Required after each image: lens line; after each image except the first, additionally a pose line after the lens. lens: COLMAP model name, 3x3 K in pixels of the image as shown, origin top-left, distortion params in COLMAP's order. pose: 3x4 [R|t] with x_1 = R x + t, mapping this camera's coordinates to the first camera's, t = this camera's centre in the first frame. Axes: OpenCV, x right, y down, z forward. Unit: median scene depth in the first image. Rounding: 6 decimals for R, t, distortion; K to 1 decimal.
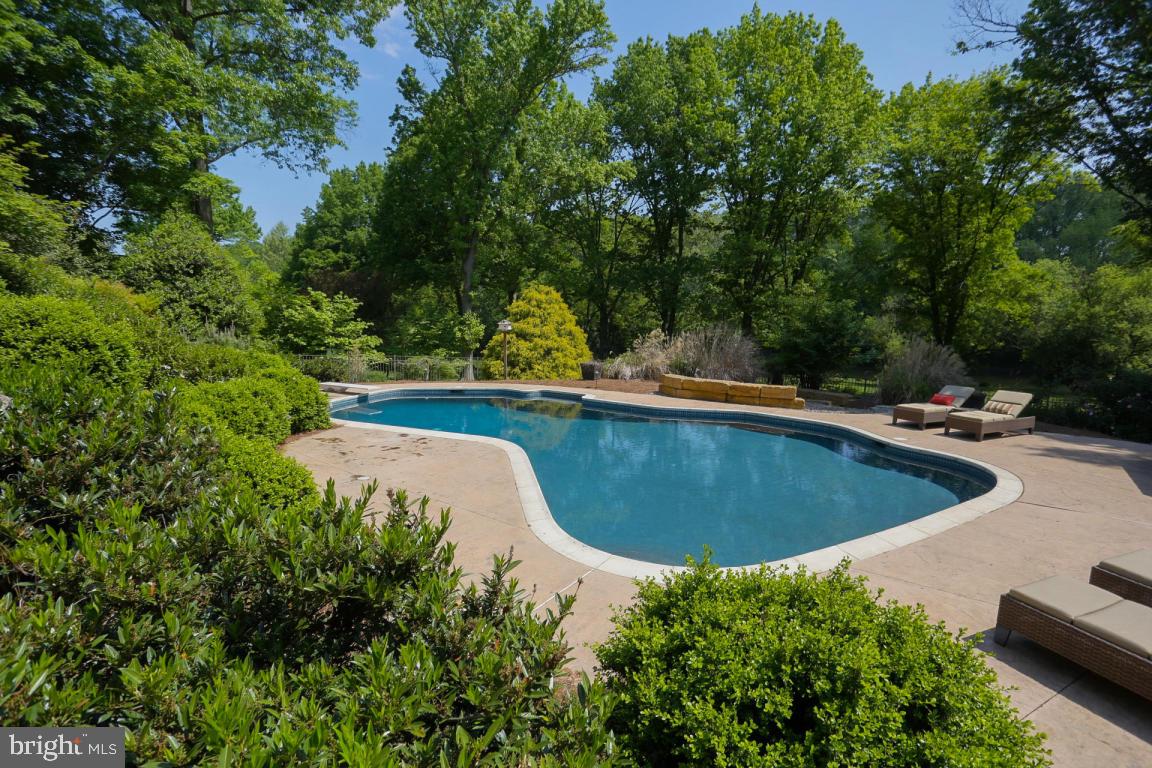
lens RADIAL K [[560.7, 0, 578.1], [0, 560.7, 388.9], [0, 0, 1]] dist [-0.064123, 0.029793]
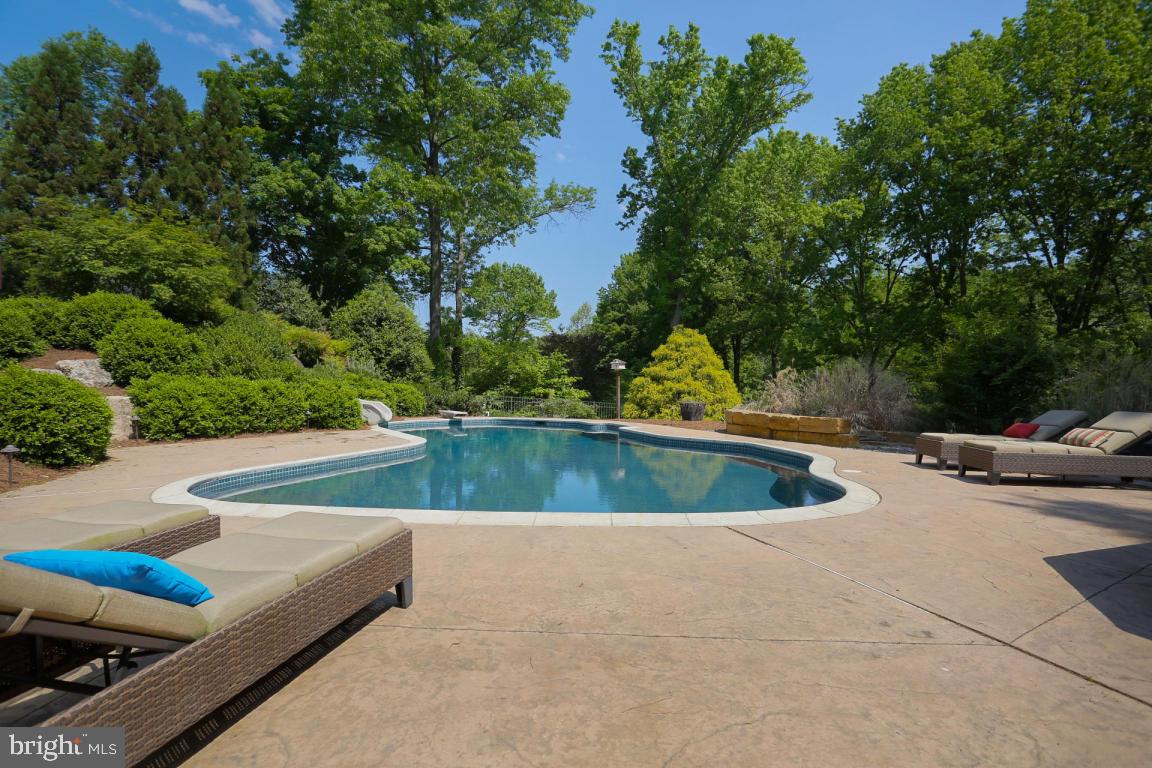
lens RADIAL K [[560.7, 0, 578.1], [0, 560.7, 388.9], [0, 0, 1]] dist [-0.064123, 0.029793]
pose [[0.840021, -0.000602, -0.542554, 0.269892], [-0.072649, 0.990869, -0.113579, 0.036730], [0.537668, 0.134825, 0.832307, 0.098367]]
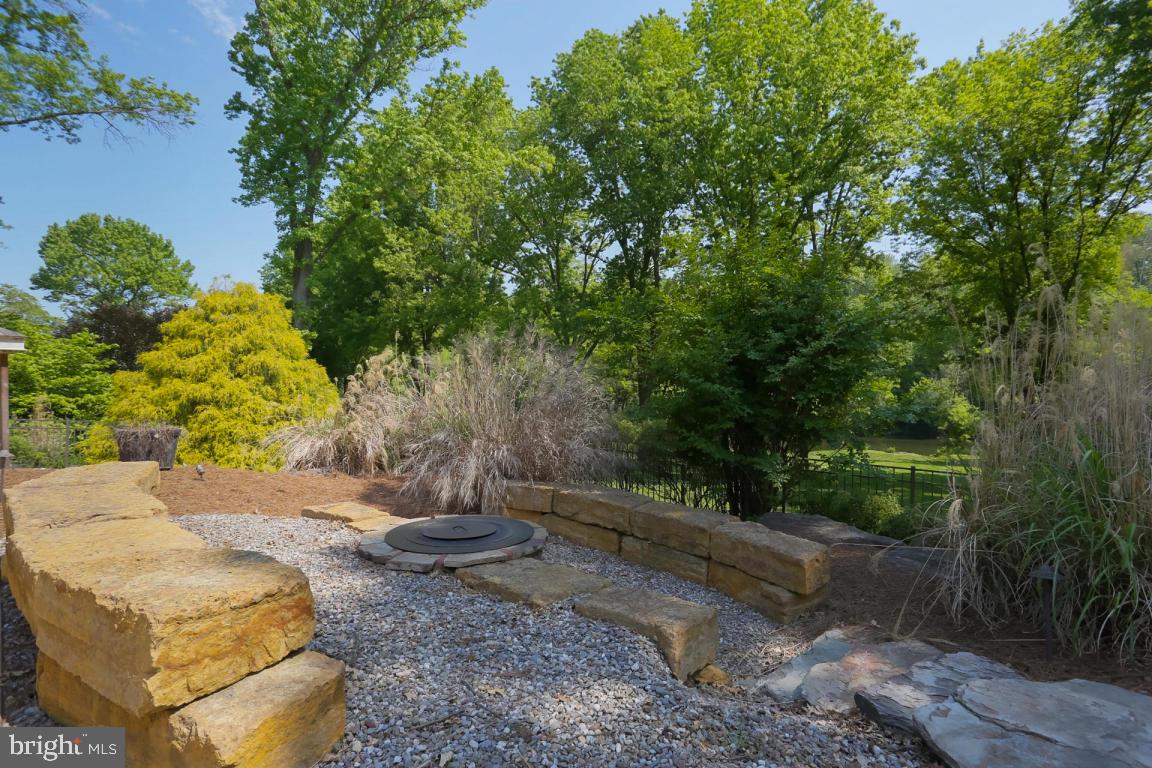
lens RADIAL K [[560.7, 0, 578.1], [0, 560.7, 388.9], [0, 0, 1]] dist [-0.064123, 0.029793]
pose [[0.996527, -0.009792, -0.082698, 0.260400], [-0.001357, 0.991021, -0.133699, -0.017489], [0.083265, 0.133347, 0.987566, 0.482539]]
